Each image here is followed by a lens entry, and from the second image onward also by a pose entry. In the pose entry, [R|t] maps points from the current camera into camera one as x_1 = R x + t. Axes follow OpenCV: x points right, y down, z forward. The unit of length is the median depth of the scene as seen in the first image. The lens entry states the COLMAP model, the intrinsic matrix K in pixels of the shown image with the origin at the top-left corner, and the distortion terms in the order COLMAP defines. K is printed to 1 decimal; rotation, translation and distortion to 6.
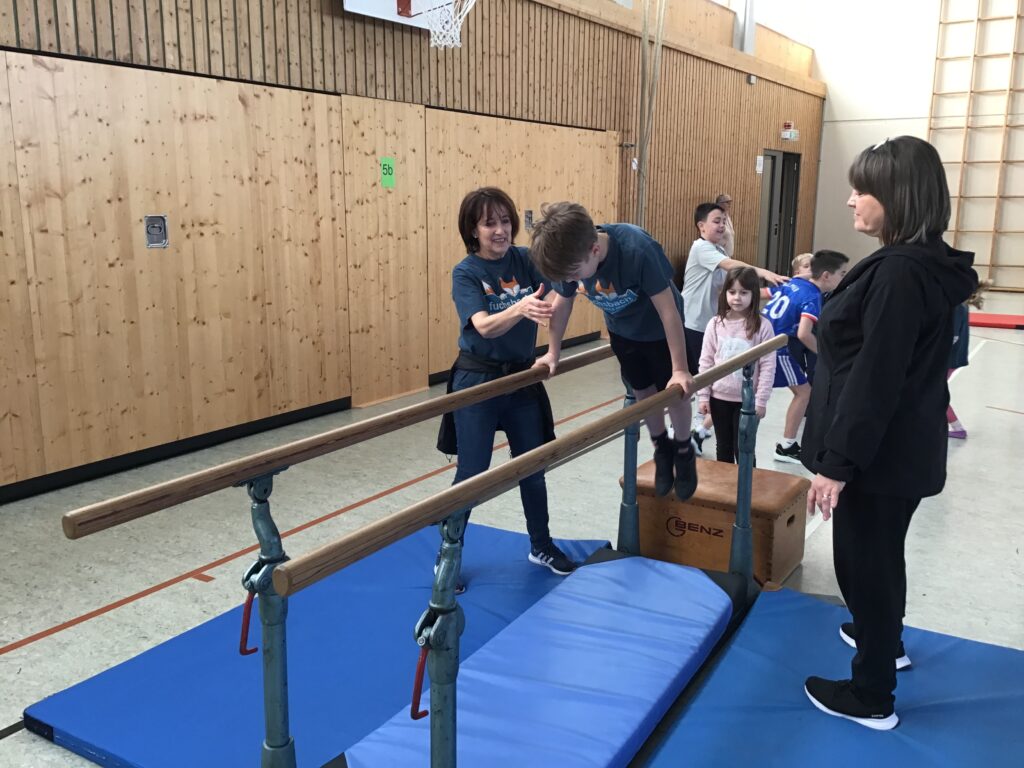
lens RADIAL K [[926.6, 0, 510.2], [0, 926.6, 384.4], [0, 0, 1]] dist [0.085755, 0.004123]
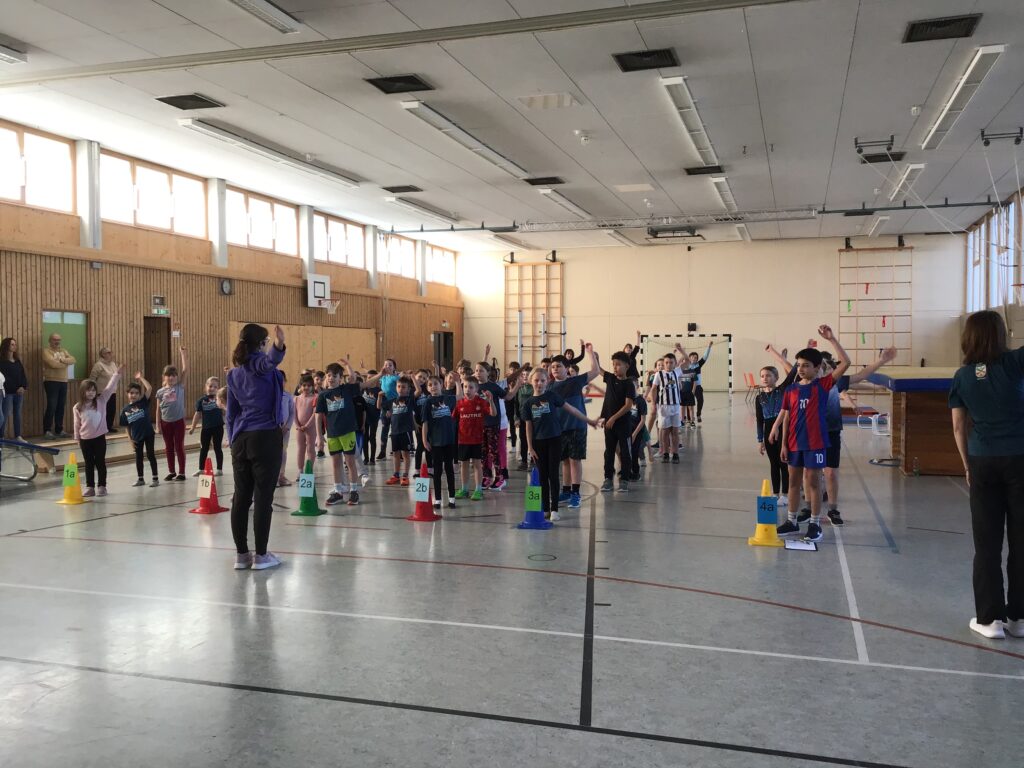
lens RADIAL K [[926.6, 0, 511.4], [0, 926.6, 384.0], [0, 0, 1]] dist [0.085755, 0.004123]
pose [[0.964848, -0.019139, 0.262110, -0.201835], [0.061916, 0.985825, -0.155933, 0.323708], [-0.255411, 0.166681, 0.952357, -1.577004]]
